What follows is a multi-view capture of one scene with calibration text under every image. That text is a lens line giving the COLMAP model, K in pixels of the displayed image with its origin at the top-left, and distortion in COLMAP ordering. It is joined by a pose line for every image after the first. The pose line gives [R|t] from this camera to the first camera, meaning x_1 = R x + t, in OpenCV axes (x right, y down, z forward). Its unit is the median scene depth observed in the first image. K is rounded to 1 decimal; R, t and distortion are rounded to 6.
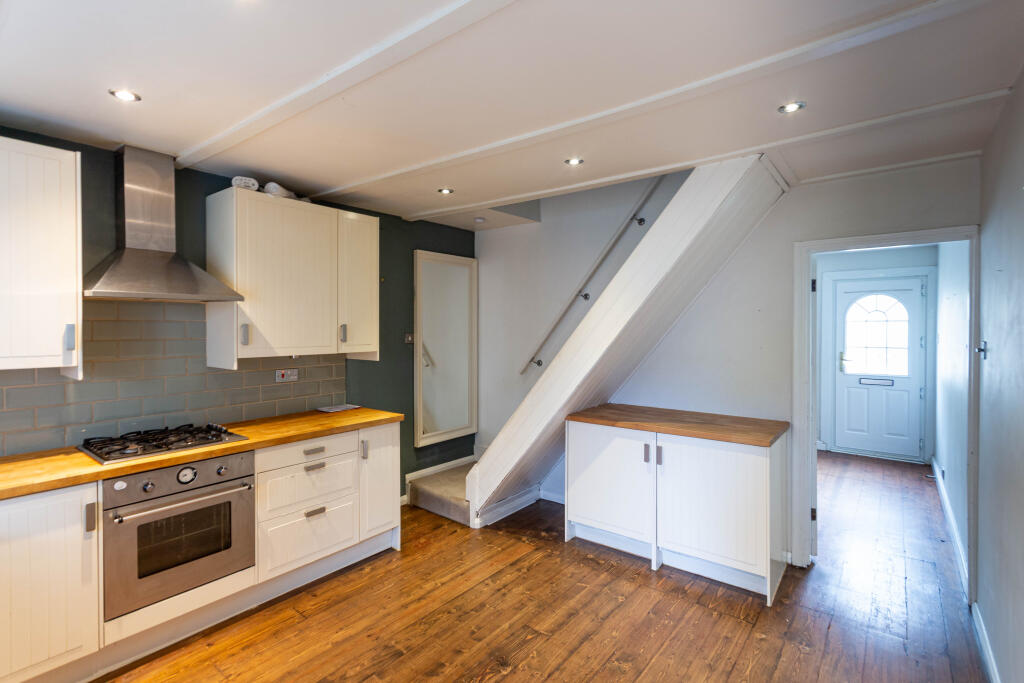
lens RADIAL K [[484.0, 0, 512.0], [0, 484.0, 328.6], [0, 0, 1]] dist [-0.000399, -0.000247]
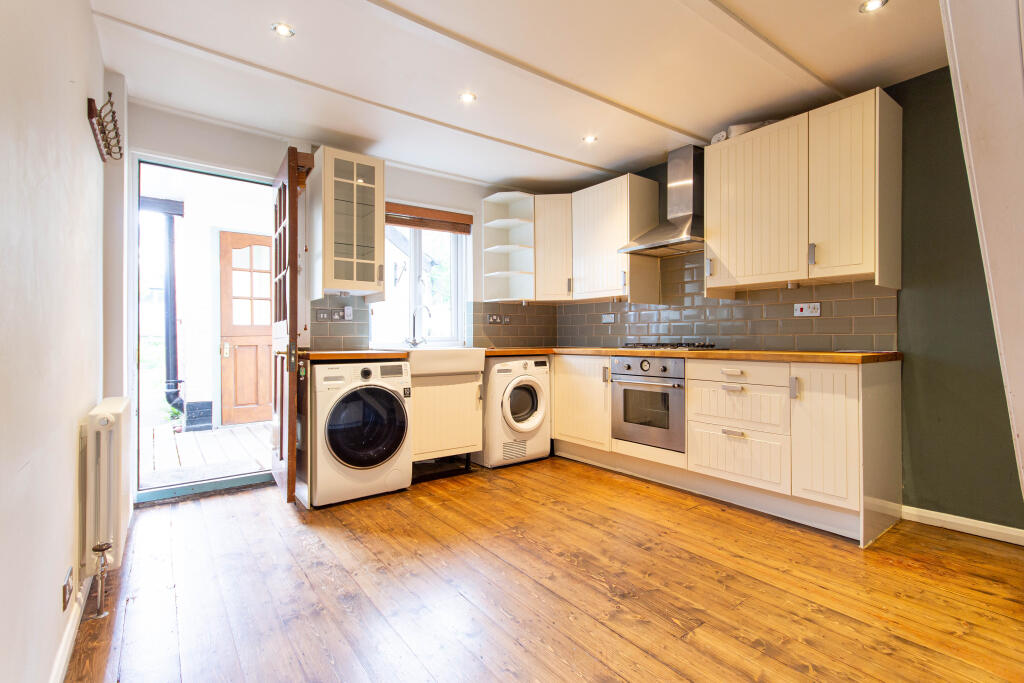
lens RADIAL K [[484.5, 0, 512.0], [0, 484.5, 341.5], [0, 0, 1]] dist [0.000614, -0.000024]
pose [[-0.269953, 0.001109, -0.962873, 0.760546], [-0.008772, 0.999955, 0.003611, 0.205238], [0.962834, 0.009421, -0.269931, 0.903471]]
